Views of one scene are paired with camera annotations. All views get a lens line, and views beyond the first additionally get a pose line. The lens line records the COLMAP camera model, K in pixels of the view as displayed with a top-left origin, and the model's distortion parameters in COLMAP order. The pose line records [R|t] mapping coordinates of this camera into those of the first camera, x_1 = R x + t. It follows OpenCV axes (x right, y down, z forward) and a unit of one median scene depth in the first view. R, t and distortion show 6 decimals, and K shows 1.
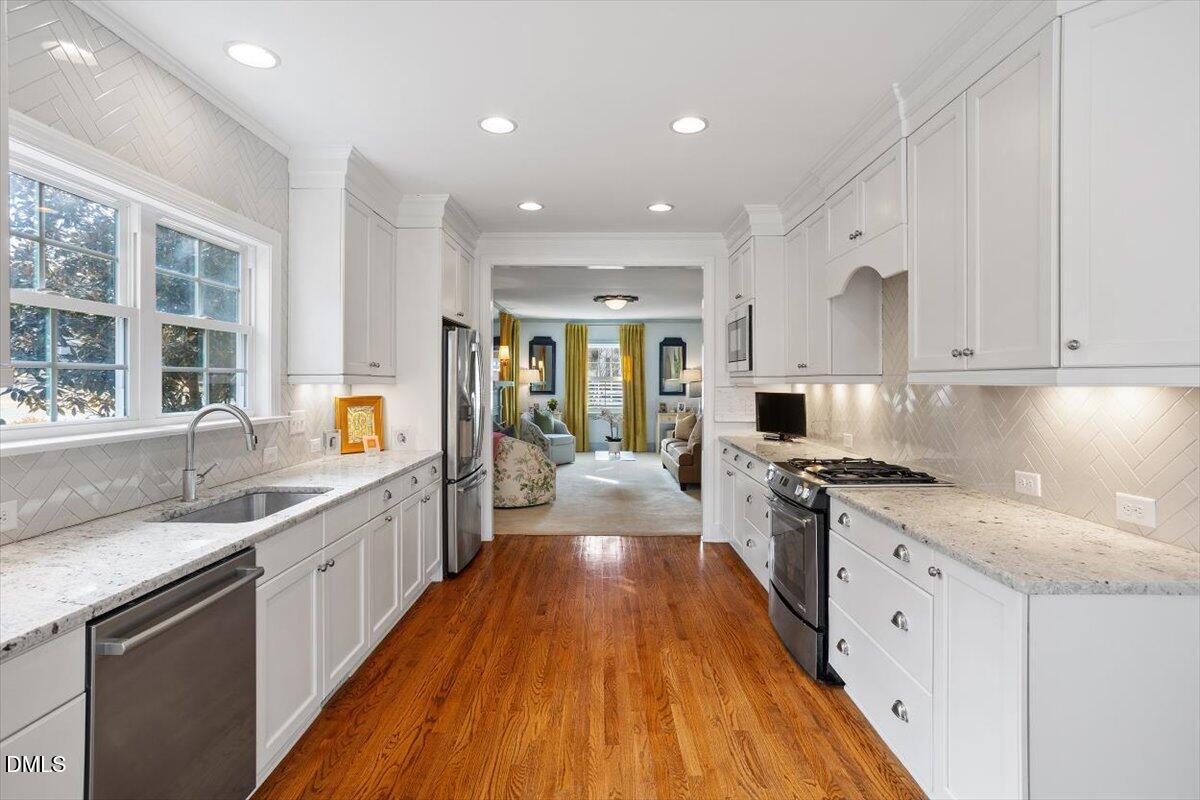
lens RADIAL K [[586.2, 0, 594.6], [0, 586.2, 388.4], [0, 0, 1]] dist [-0.046155, 0.027195]
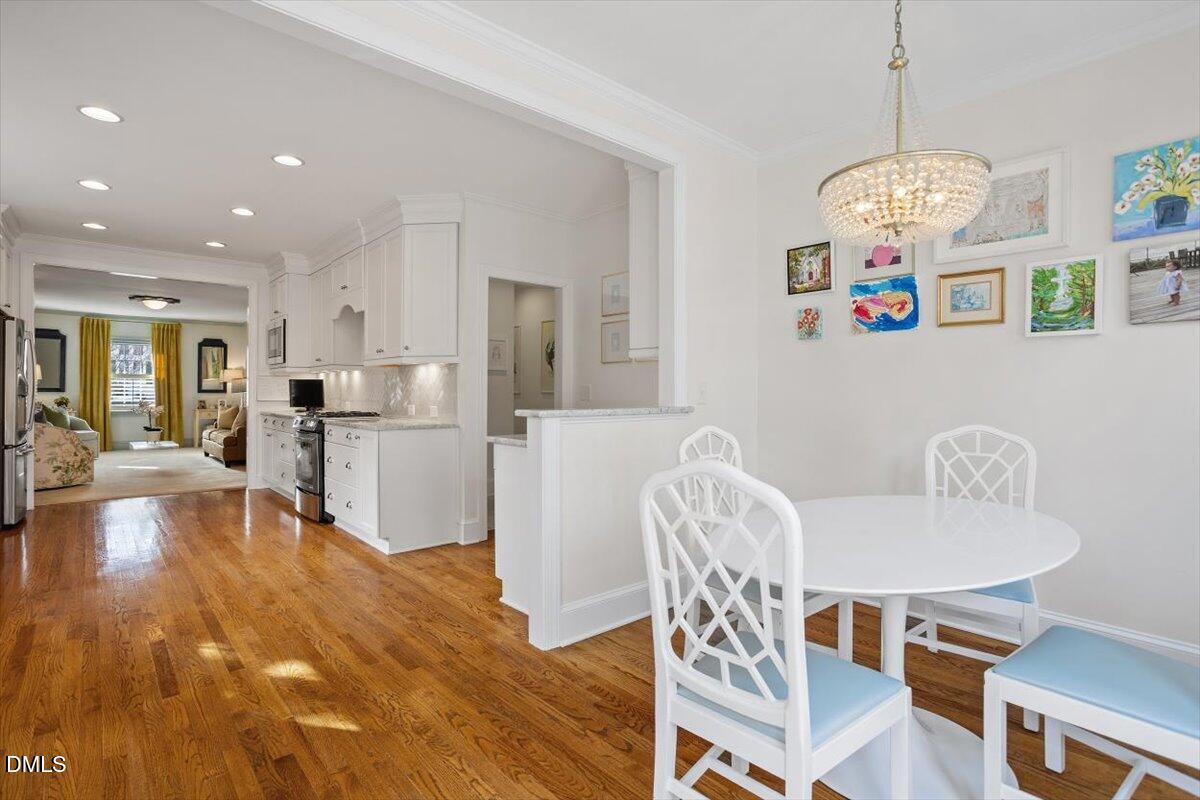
lens RADIAL K [[586.2, 0, 594.6], [0, 586.2, 388.4], [0, 0, 1]] dist [-0.046155, 0.027195]
pose [[0.743981, 0.004181, 0.668188, -0.122717], [0.007348, 0.999869, -0.014437, 0.057473], [-0.668160, 0.015651, 0.743853, -0.582097]]
